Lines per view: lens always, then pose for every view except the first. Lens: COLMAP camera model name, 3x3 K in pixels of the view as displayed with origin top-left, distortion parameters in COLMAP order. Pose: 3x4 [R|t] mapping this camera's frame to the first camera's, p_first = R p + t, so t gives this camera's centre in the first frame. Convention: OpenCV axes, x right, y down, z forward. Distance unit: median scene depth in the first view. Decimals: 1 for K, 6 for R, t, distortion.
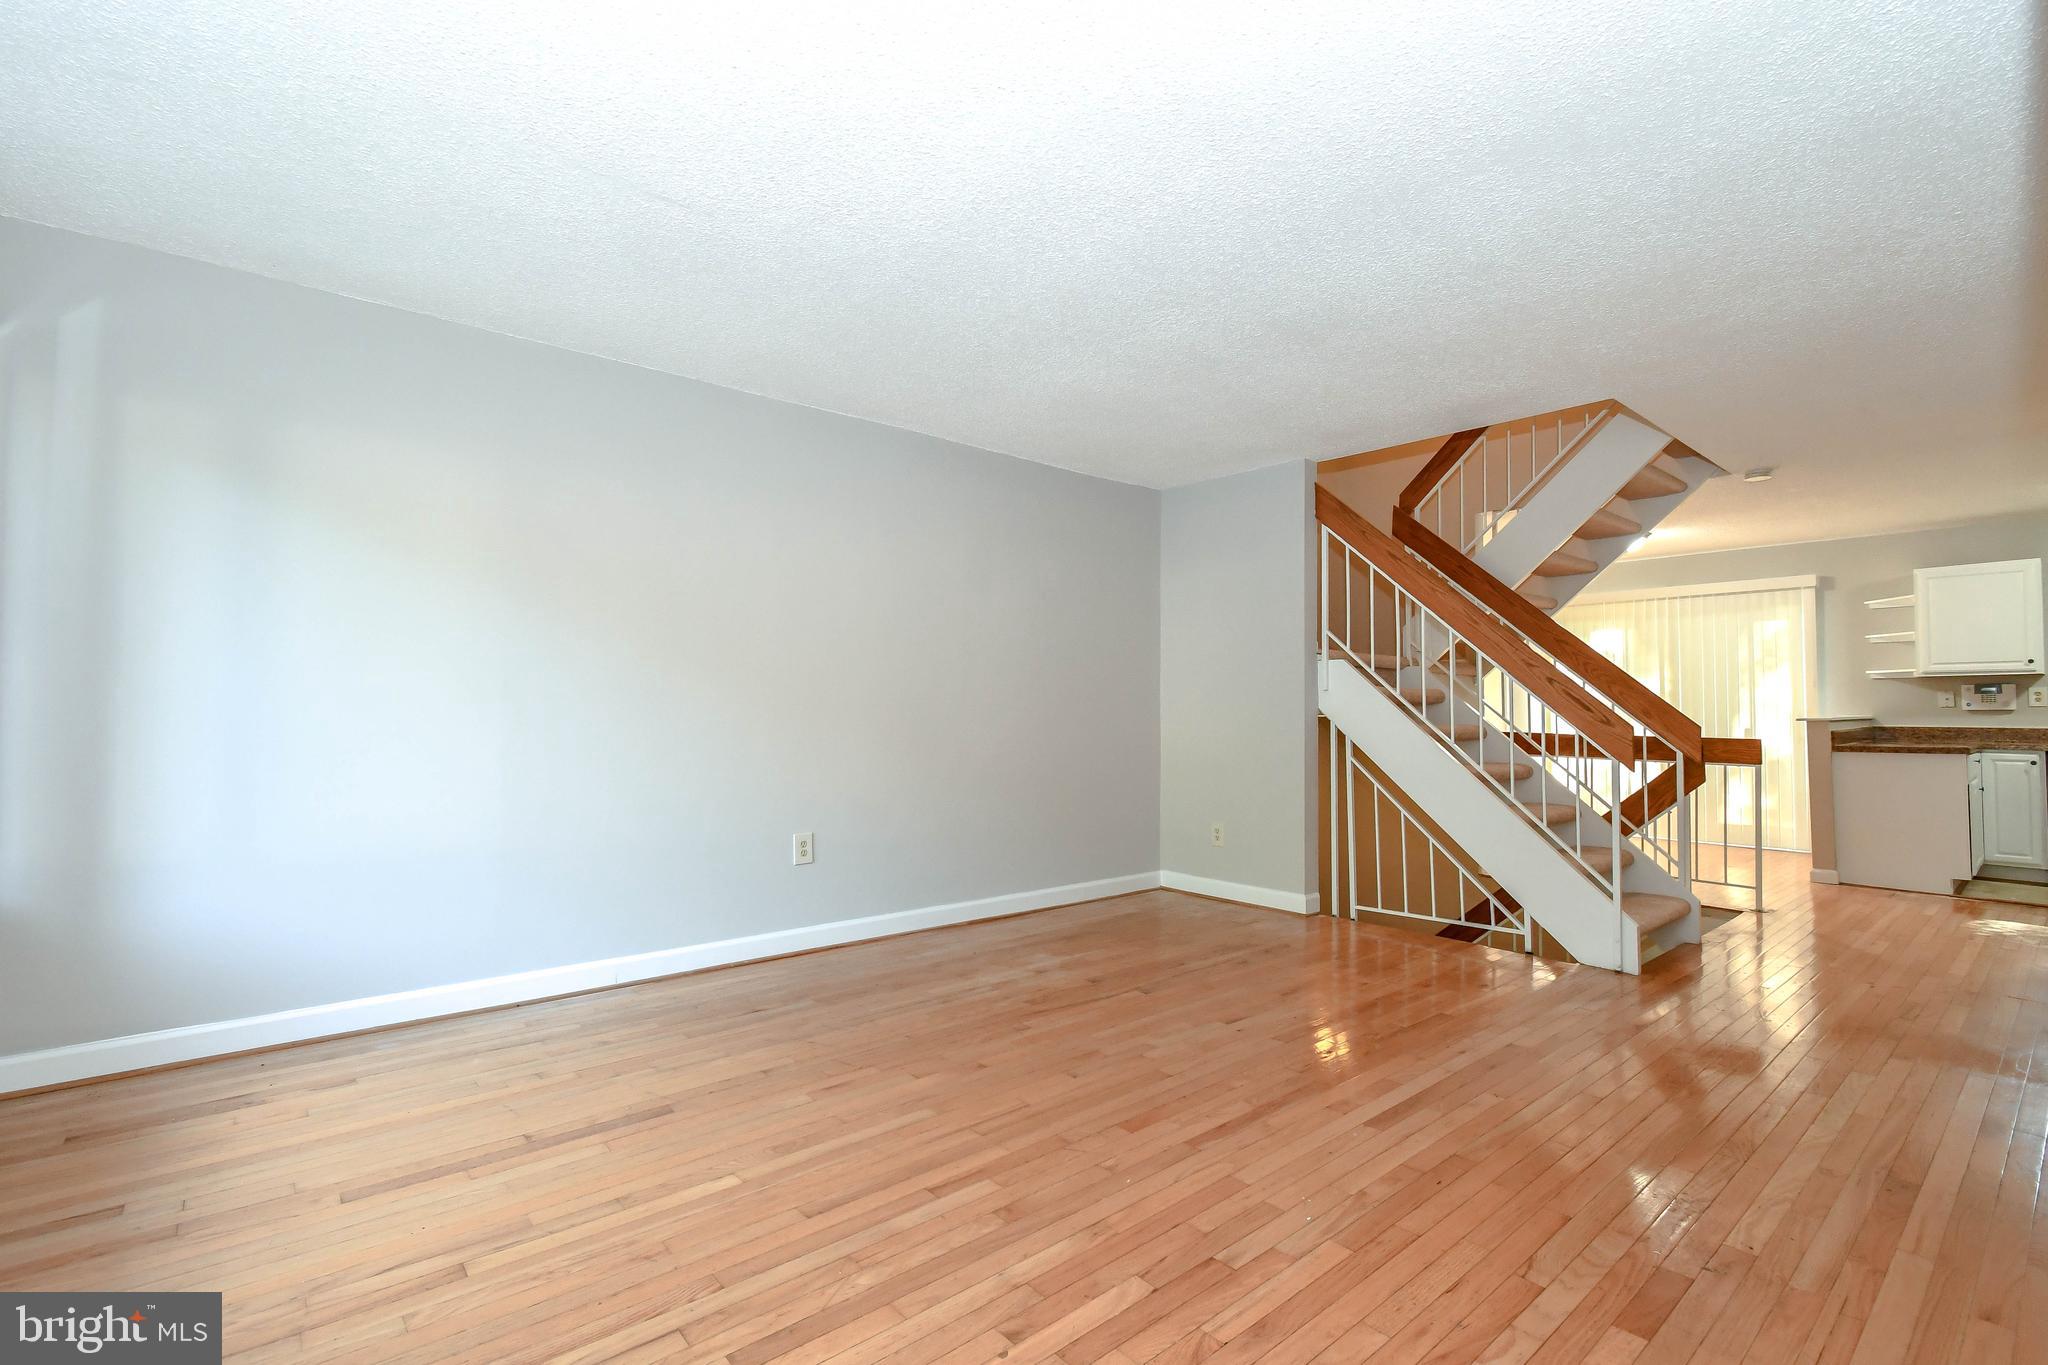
lens RADIAL K [[922.1, 0, 1010.7], [0, 922.1, 685.7], [0, 0, 1]] dist [0.000257, -0.002053]
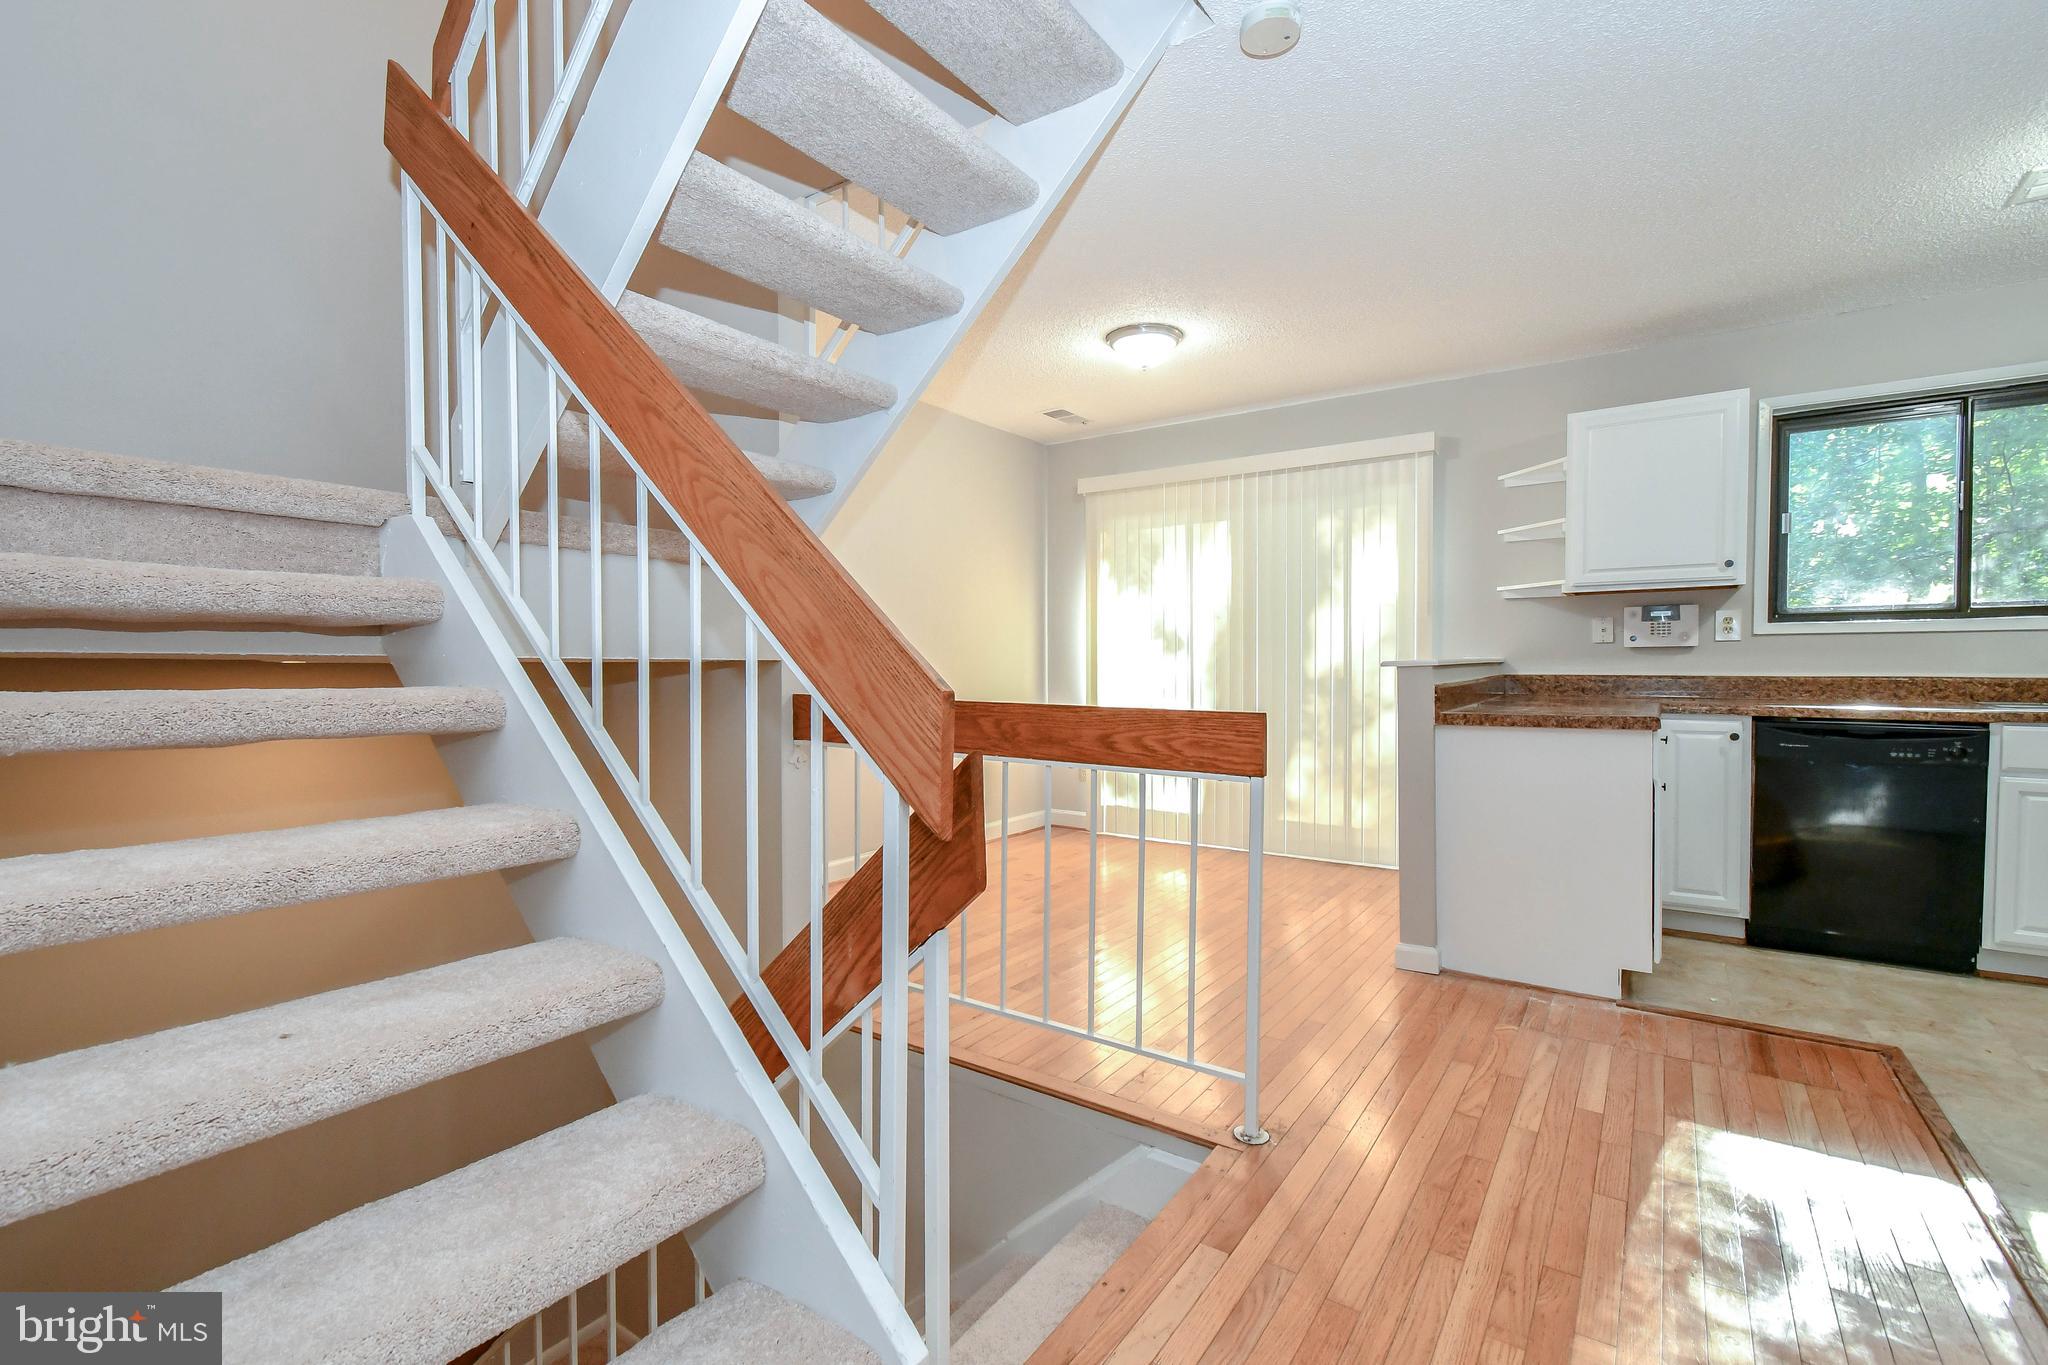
lens RADIAL K [[922.1, 0, 1010.7], [0, 922.1, 685.7], [0, 0, 1]] dist [0.000257, -0.002053]
pose [[0.967149, -0.010797, 0.253980, 0.637155], [-0.002425, 0.998660, 0.051688, 0.028292], [-0.254198, -0.050606, 0.965827, 0.674119]]
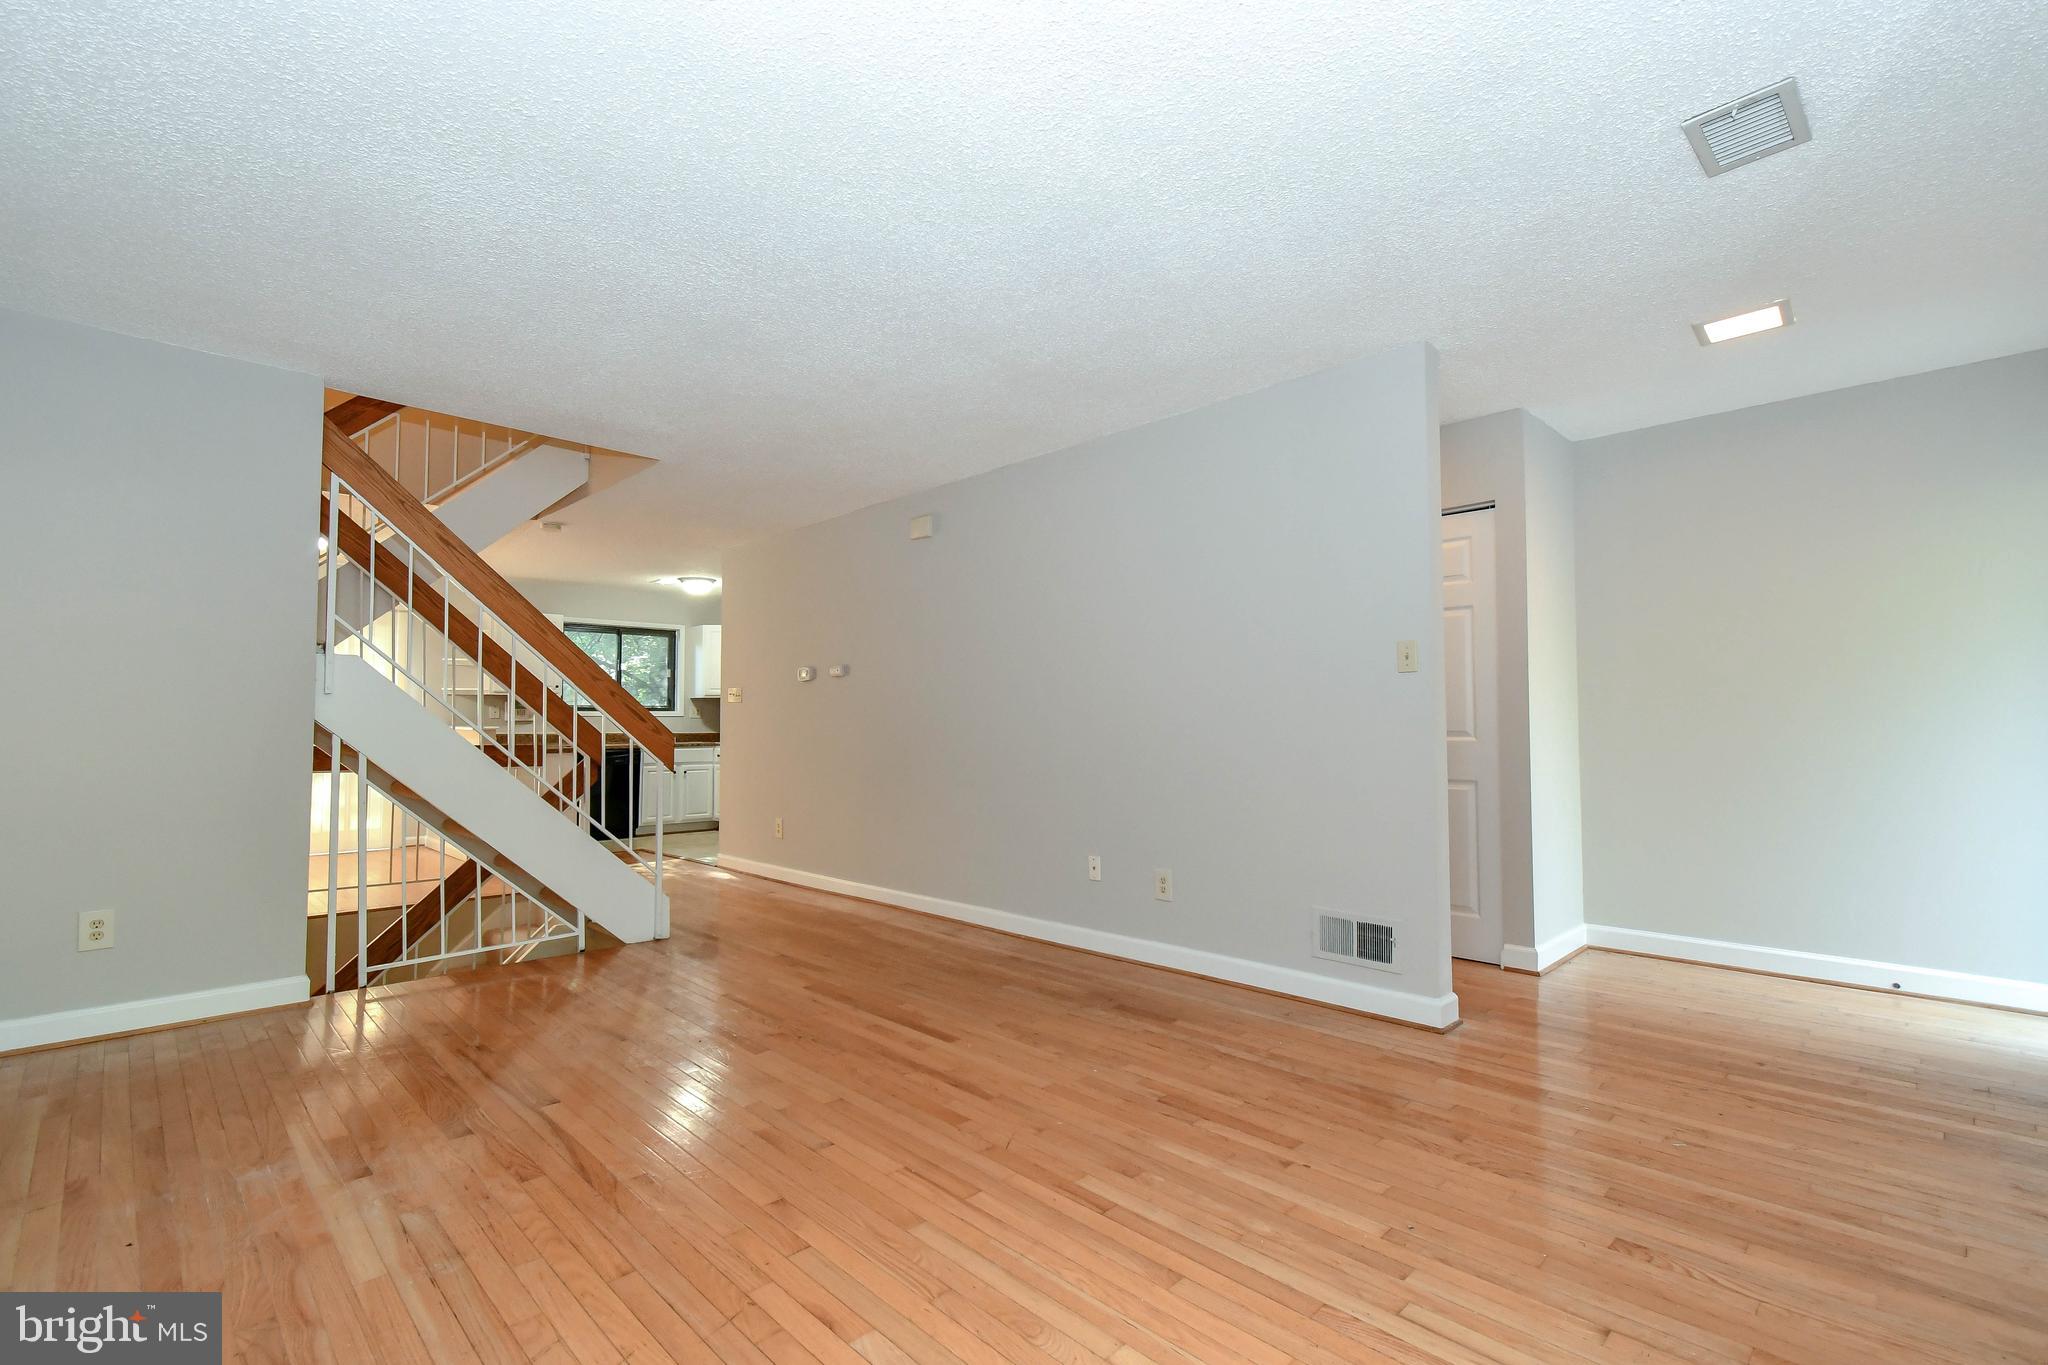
lens RADIAL K [[921.5, 0, 1024.0], [0, 921.5, 682.5], [0, 0, 1]] dist [0.002335, 0.000110]
pose [[-0.085706, 0.043191, 0.995384, -0.457758], [-0.028624, 0.998541, -0.045792, 0.014591], [-0.995909, -0.032417, -0.084344, 0.502965]]
